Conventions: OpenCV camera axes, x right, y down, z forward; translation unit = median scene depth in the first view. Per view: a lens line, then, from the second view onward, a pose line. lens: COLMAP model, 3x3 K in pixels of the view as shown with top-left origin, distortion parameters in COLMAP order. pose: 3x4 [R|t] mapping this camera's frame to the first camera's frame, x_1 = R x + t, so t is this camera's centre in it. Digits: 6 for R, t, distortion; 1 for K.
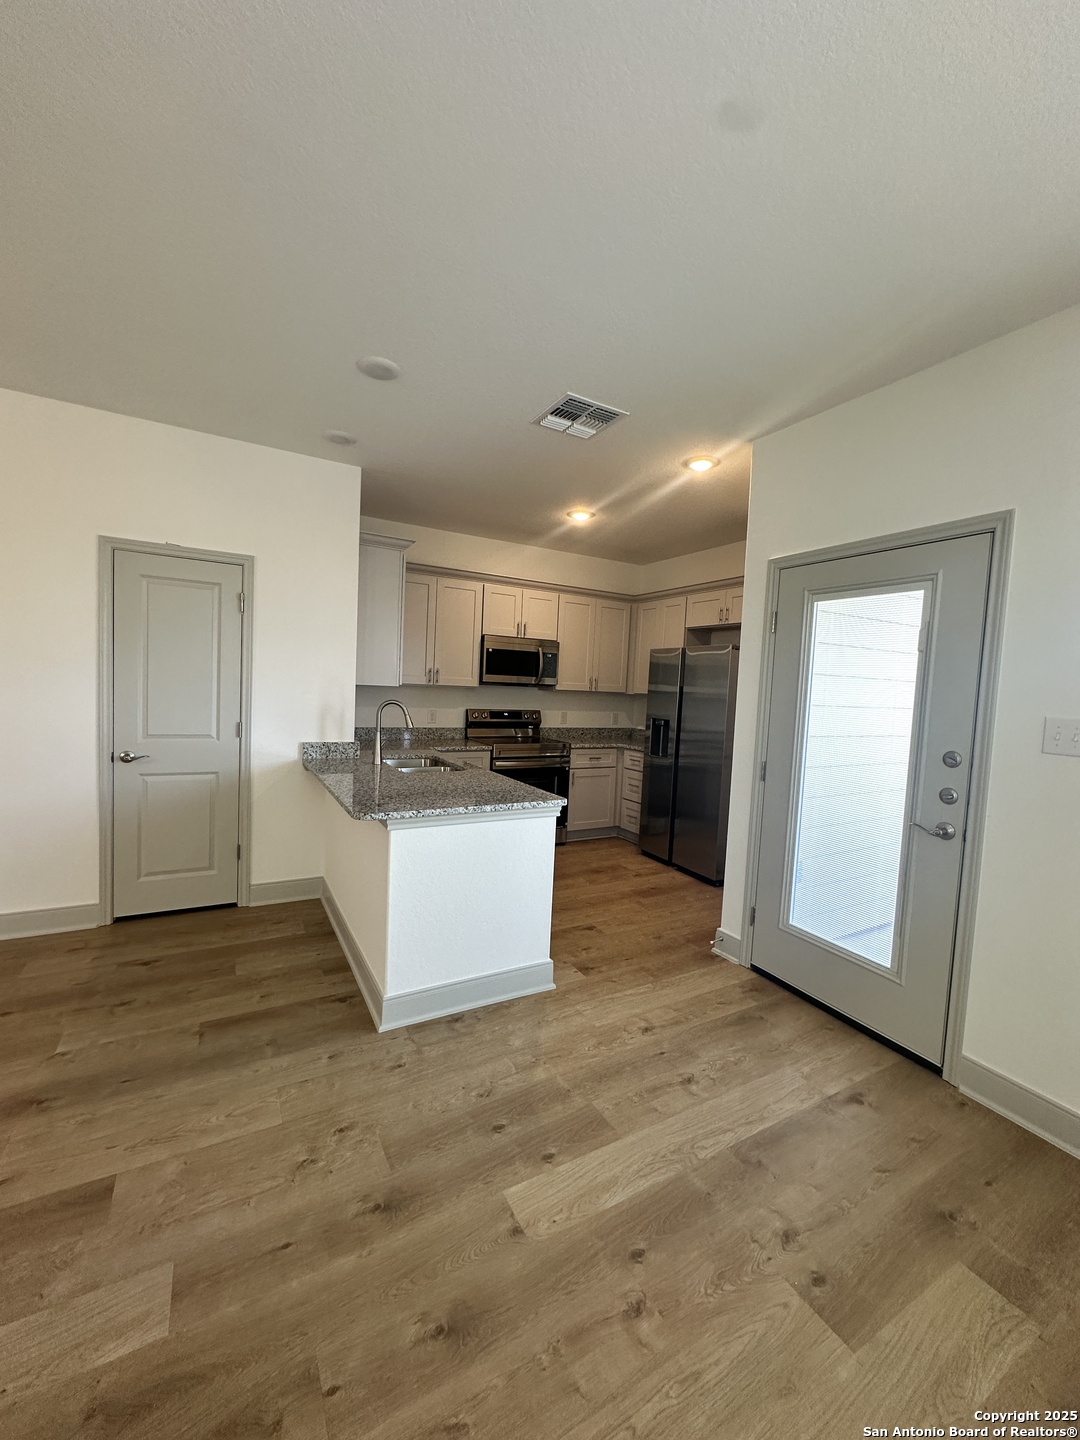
lens RADIAL K [[574.4, 0, 540.0], [0, 574.4, 720.0], [0, 0, 1]] dist [0.000571, 0.000334]
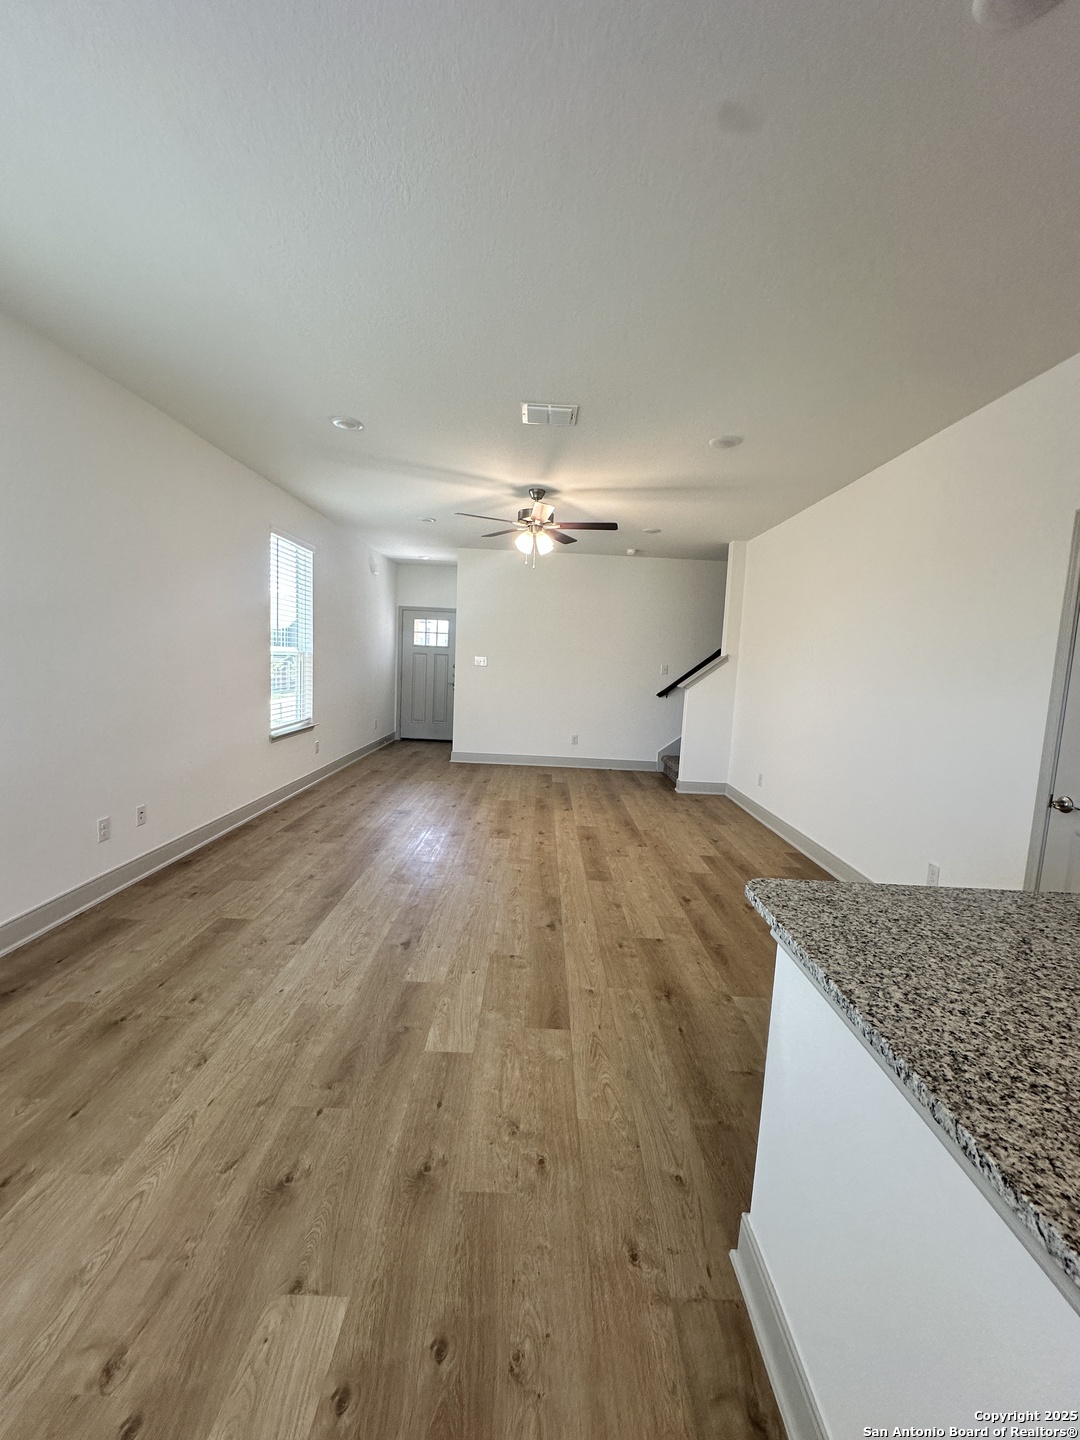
lens RADIAL K [[574.4, 0, 540.0], [0, 574.4, 720.0], [0, 0, 1]] dist [0.000571, 0.000334]
pose [[-0.488254, 0.024074, -0.872370, 0.183205], [-0.122146, 0.987895, 0.095626, -0.022833], [0.864112, 0.153246, -0.479403, 0.576408]]
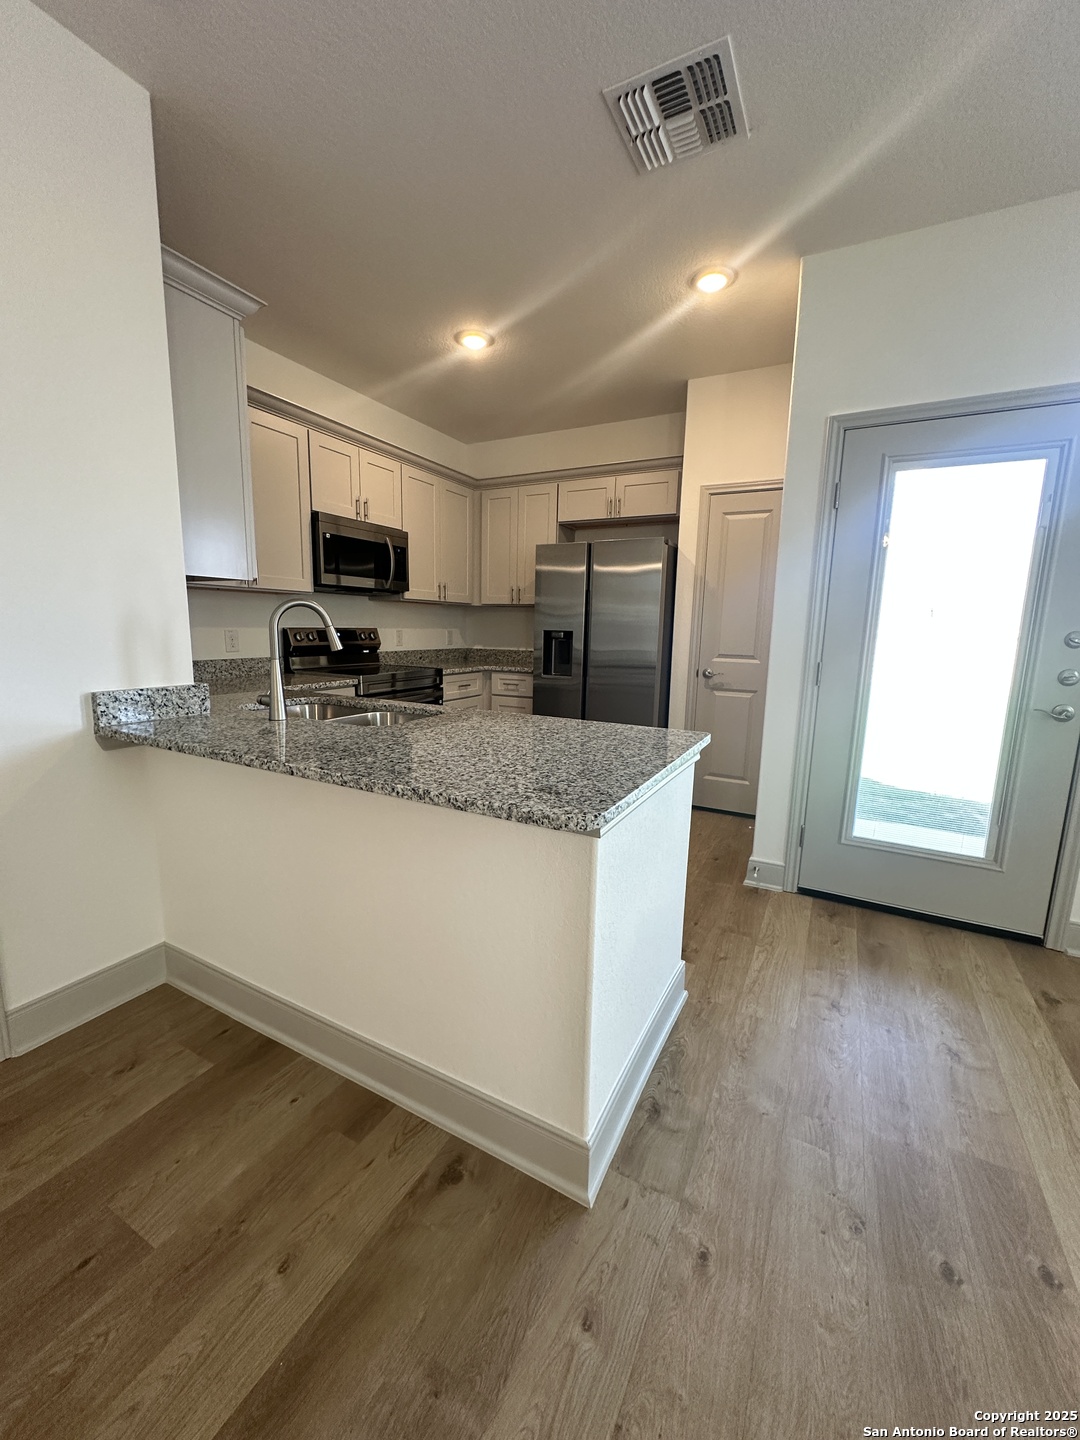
lens RADIAL K [[574.4, 0, 540.0], [0, 574.4, 720.0], [0, 0, 1]] dist [0.000571, 0.000334]
pose [[0.840936, -0.115398, 0.528687, -0.306352], [0.049871, 0.989366, 0.136627, 0.012637], [-0.538831, -0.088529, 0.837749, 0.346336]]
